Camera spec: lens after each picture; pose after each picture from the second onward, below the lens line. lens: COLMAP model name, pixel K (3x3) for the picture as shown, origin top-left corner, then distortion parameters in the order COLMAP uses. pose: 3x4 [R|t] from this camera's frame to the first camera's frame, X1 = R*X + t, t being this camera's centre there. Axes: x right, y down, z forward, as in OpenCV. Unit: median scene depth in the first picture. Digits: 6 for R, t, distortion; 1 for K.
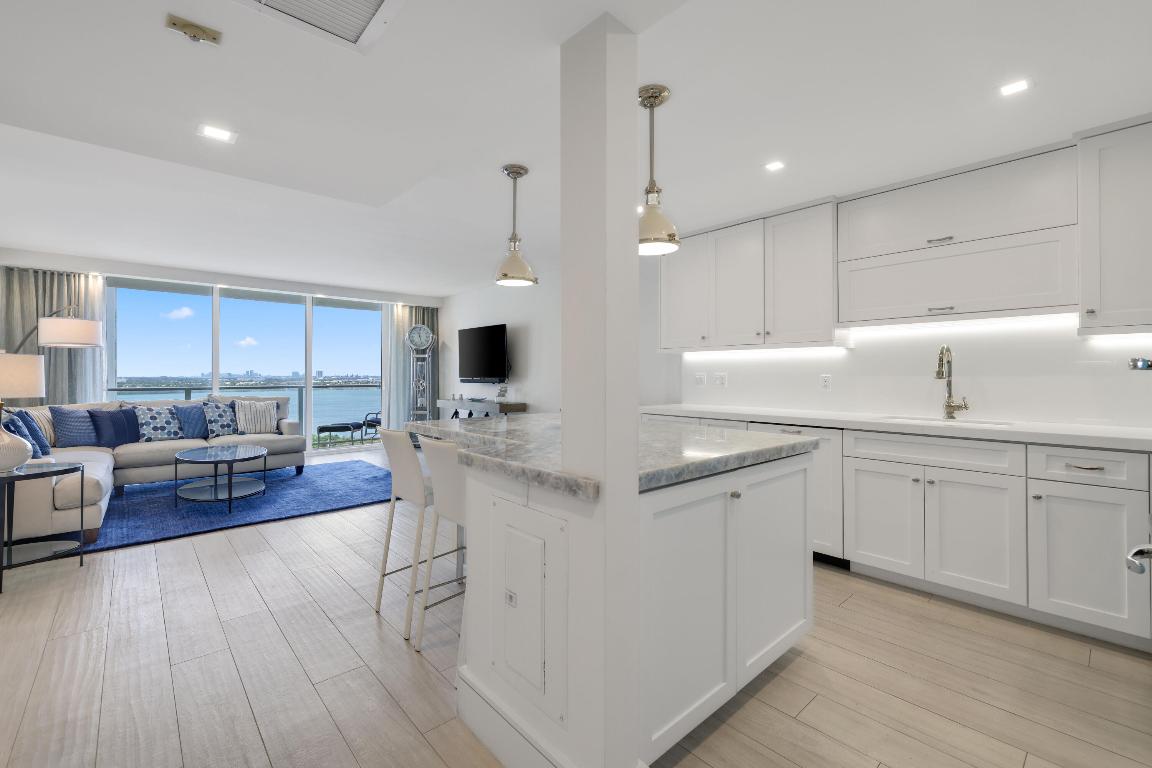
lens RADIAL K [[494.3, 0, 572.8], [0, 494.3, 366.5], [0, 0, 1]] dist [0.012071, 0.000739]
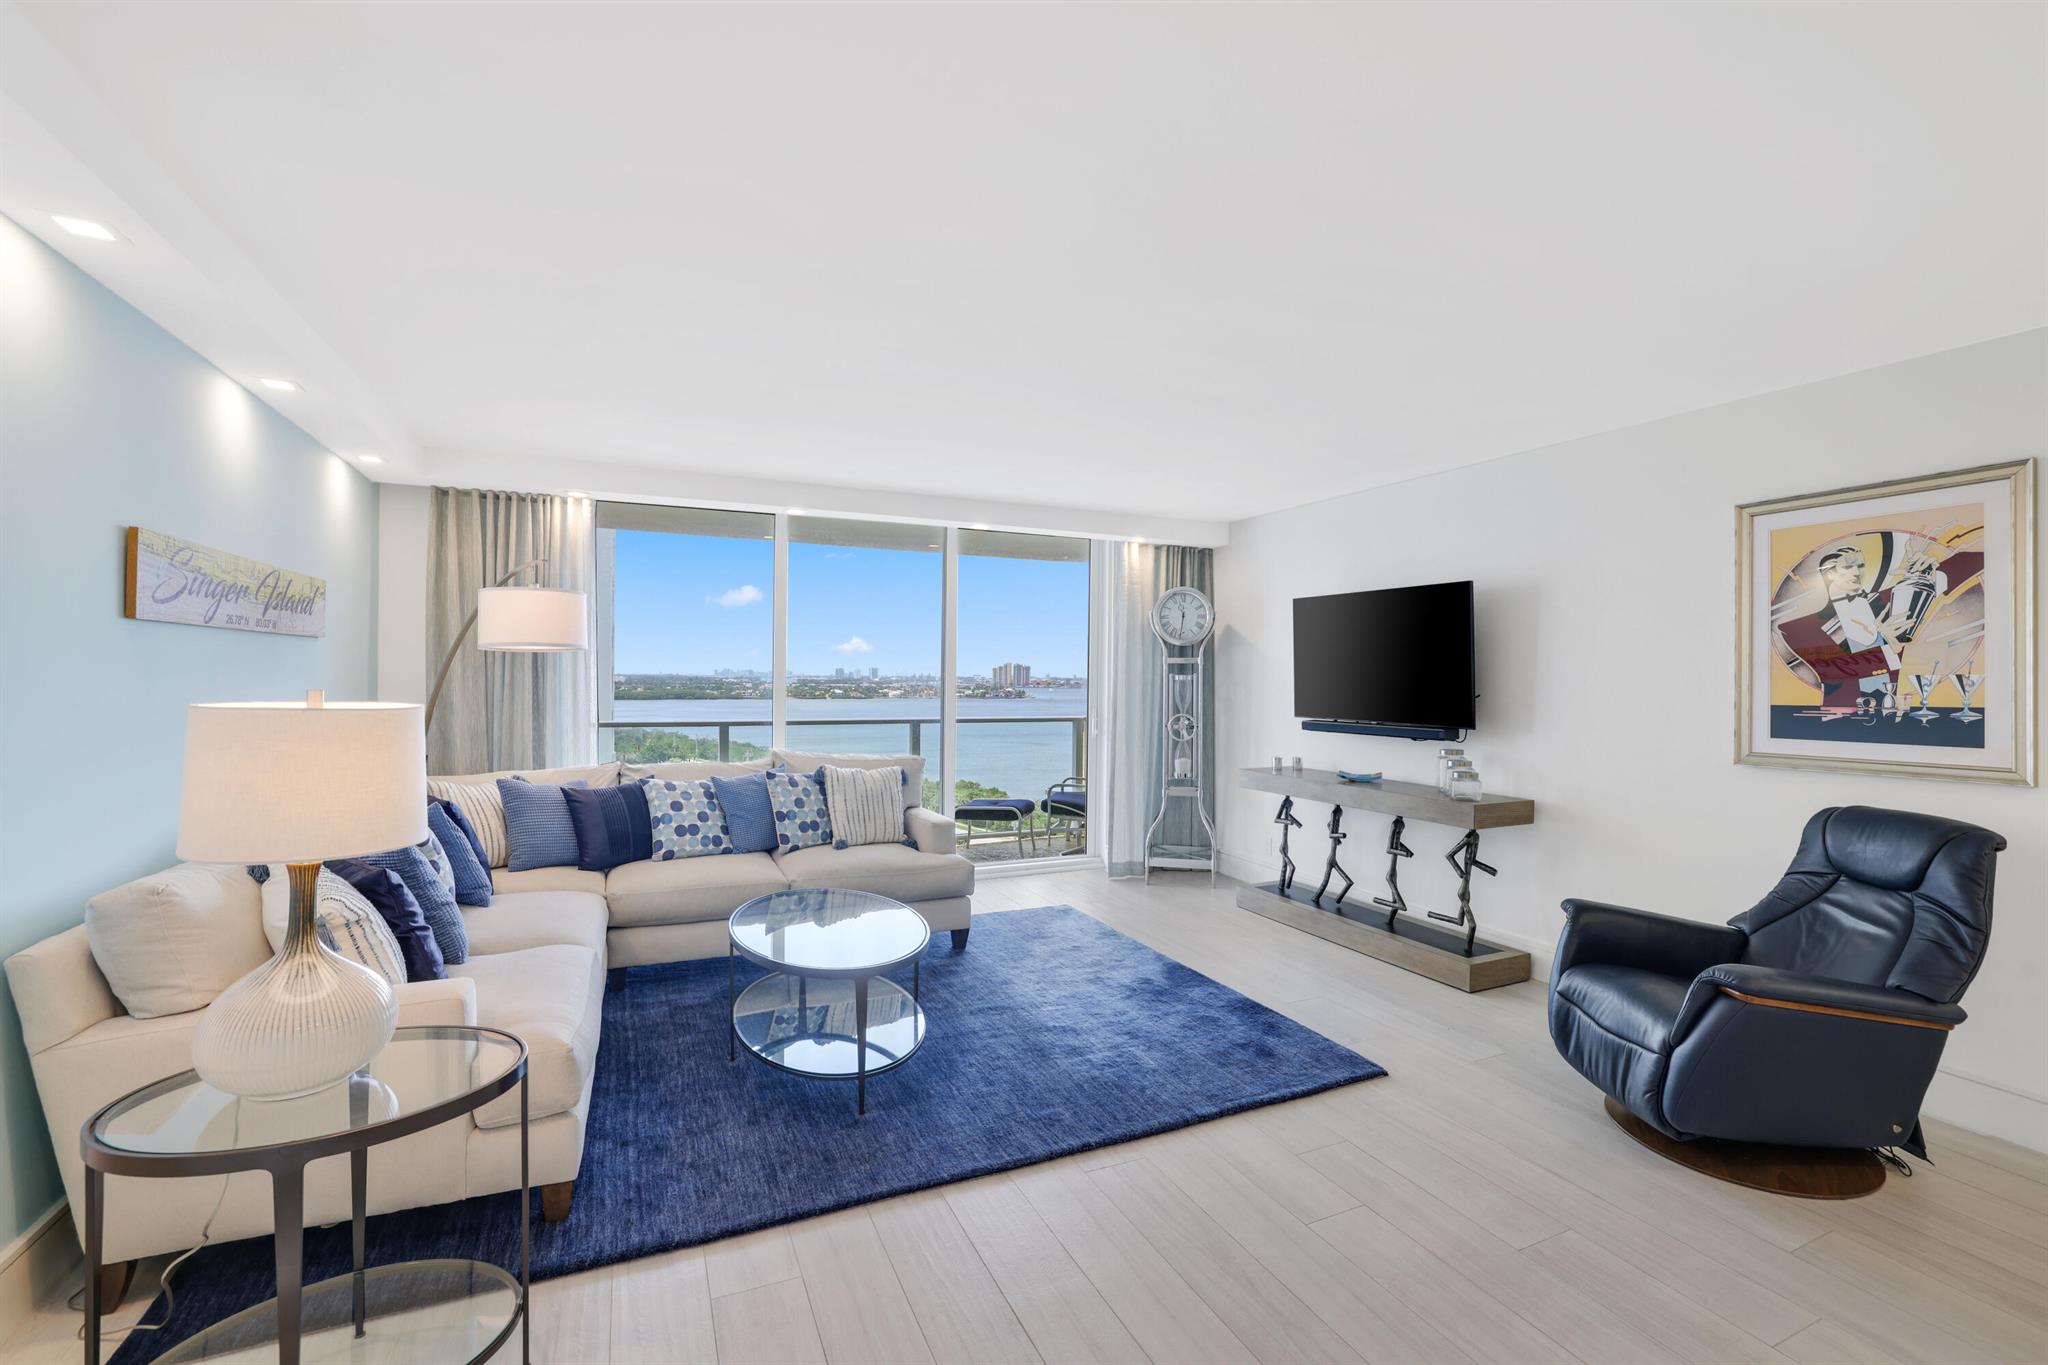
lens RADIAL K [[897.6, 0, 1025.2], [0, 897.6, 669.8], [0, 0, 1]] dist [-0.013189, -0.000031]
pose [[0.952663, 0.008194, -0.303917, -0.281462], [-0.005549, 0.999939, 0.009564, -0.028160], [0.303977, -0.007425, 0.952650, 0.309683]]
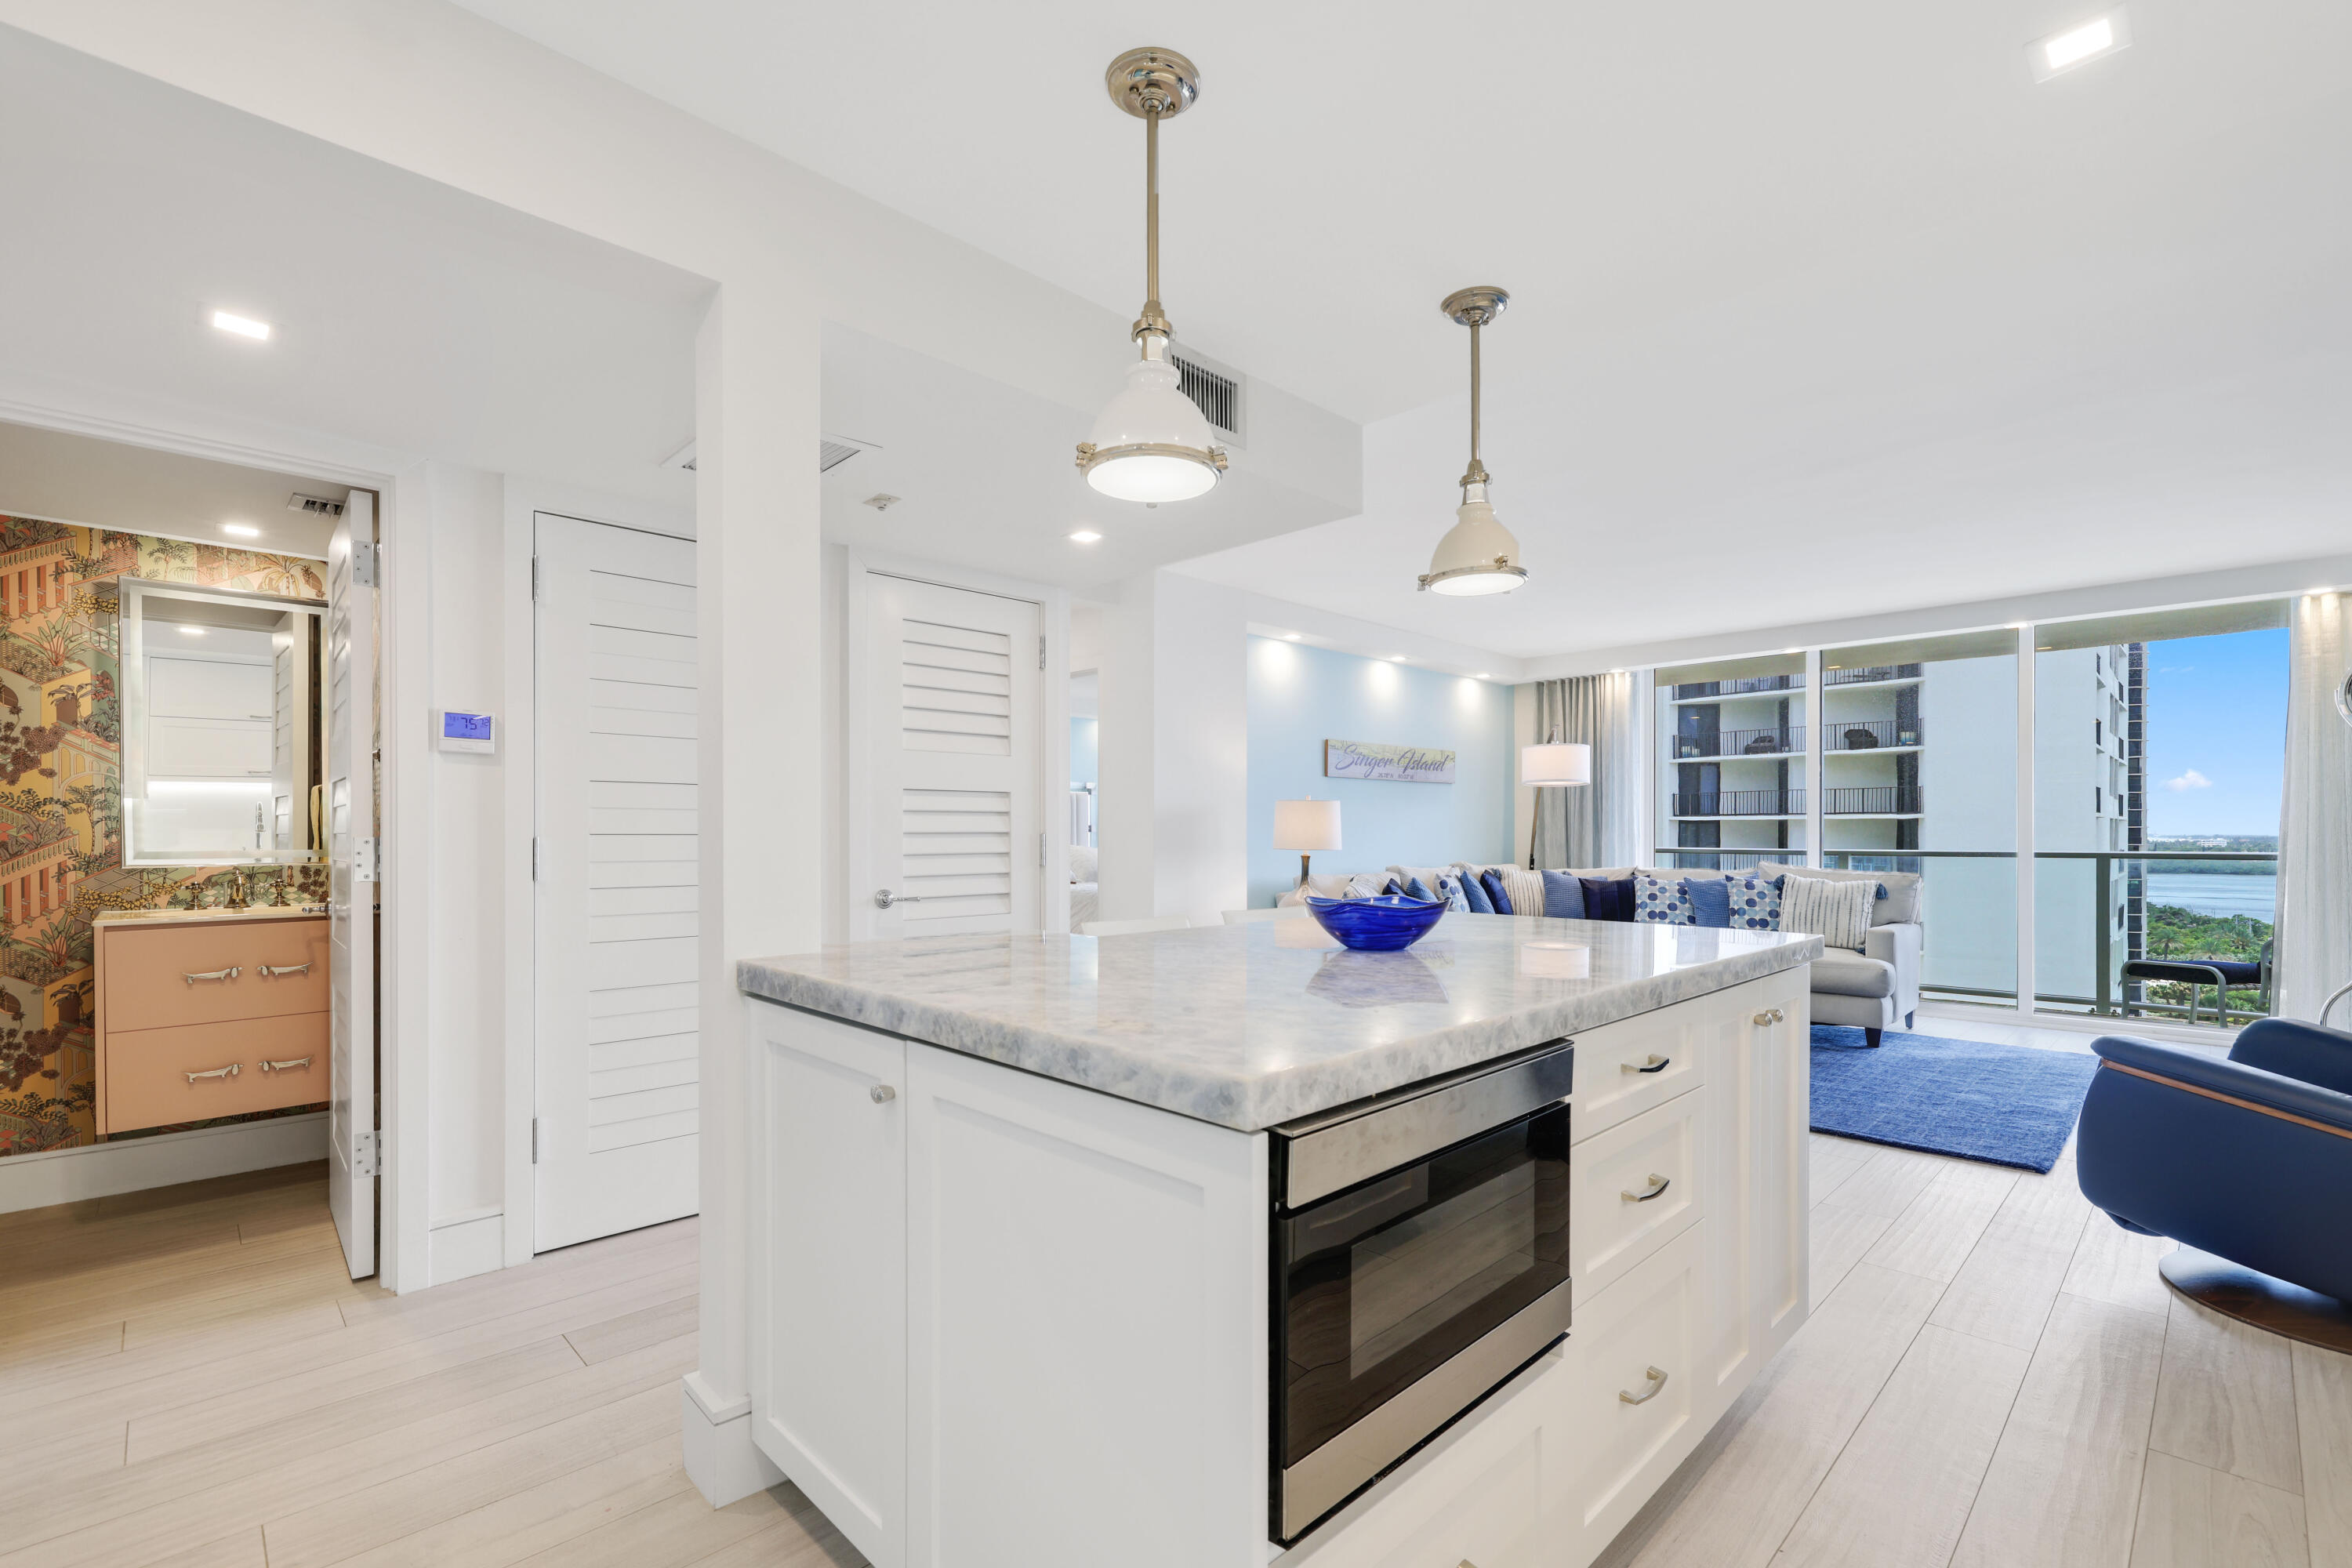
lens RADIAL K [[1030.9, 0, 1166.7], [0, 1030.9, 836.9], [0, 0, 1]] dist [-0.013189, -0.000031]
pose [[0.027774, 0.006066, -0.999596, 0.360208], [0.019411, 0.999790, 0.006607, 0.011084], [0.999426, -0.019587, 0.027651, 0.364354]]
